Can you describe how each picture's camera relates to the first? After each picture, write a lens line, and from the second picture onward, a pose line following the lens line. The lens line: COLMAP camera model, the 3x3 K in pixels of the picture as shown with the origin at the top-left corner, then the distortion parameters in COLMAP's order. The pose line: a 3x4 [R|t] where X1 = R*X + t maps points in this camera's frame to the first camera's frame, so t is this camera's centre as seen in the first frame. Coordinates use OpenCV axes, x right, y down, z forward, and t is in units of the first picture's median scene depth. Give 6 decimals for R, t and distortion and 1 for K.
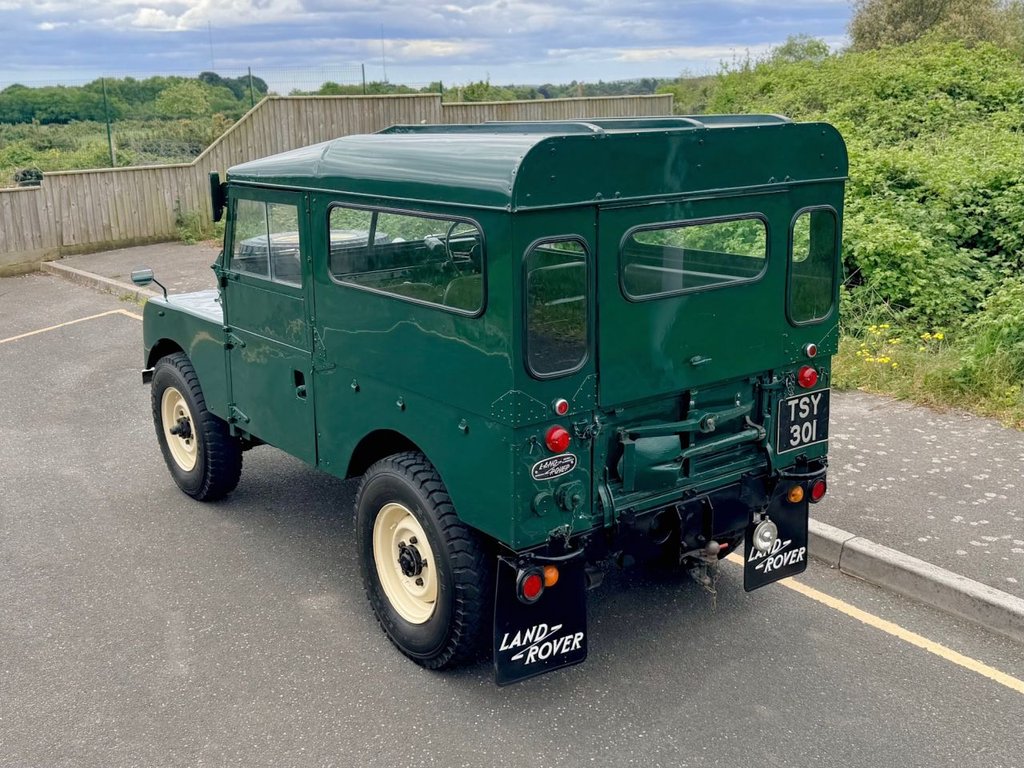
lens RADIAL K [[1131.6, 0, 513.5], [0, 1131.6, 368.2], [0, 0, 1]] dist [0.010249, 0.000000]
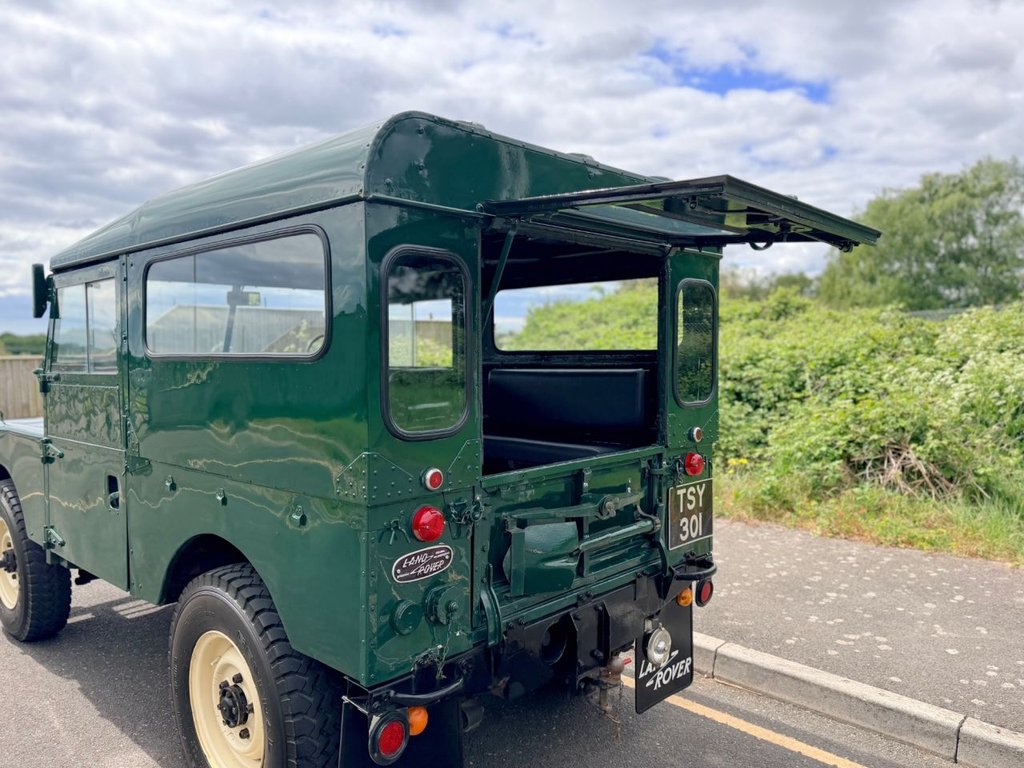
lens RADIAL K [[759.5, 0, 522.4], [0, 759.5, 389.3], [0, 0, 1]] dist [0.024086, -0.061527]
pose [[0.982625, 0.004571, 0.185546, 0.006020], [0.030680, 0.981944, -0.186667, 0.057989], [-0.183049, 0.189116, 0.964742, 0.405185]]
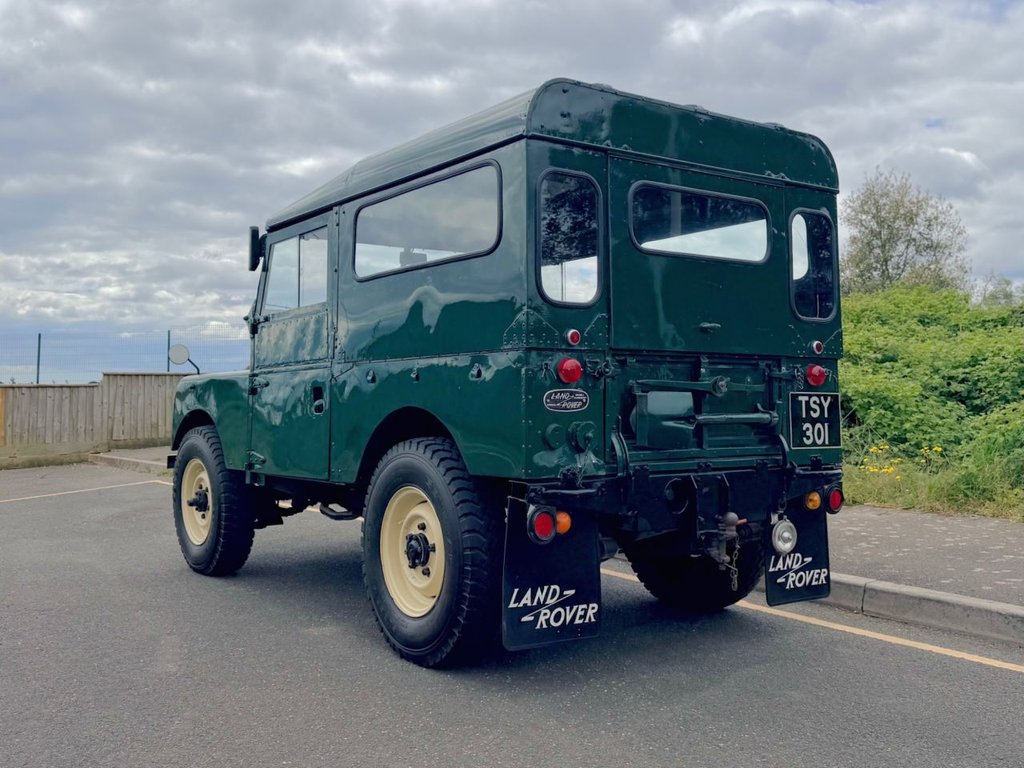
lens RADIAL K [[1027.2, 0, 515.4], [0, 1027.2, 317.4], [0, 0, 1]] dist [0.002626, 0.000000]
pose [[0.999837, 0.010322, -0.014844, 0.003265], [-0.014552, 0.946688, -0.321822, 0.254240], [0.010731, 0.321986, 0.946684, 0.104605]]
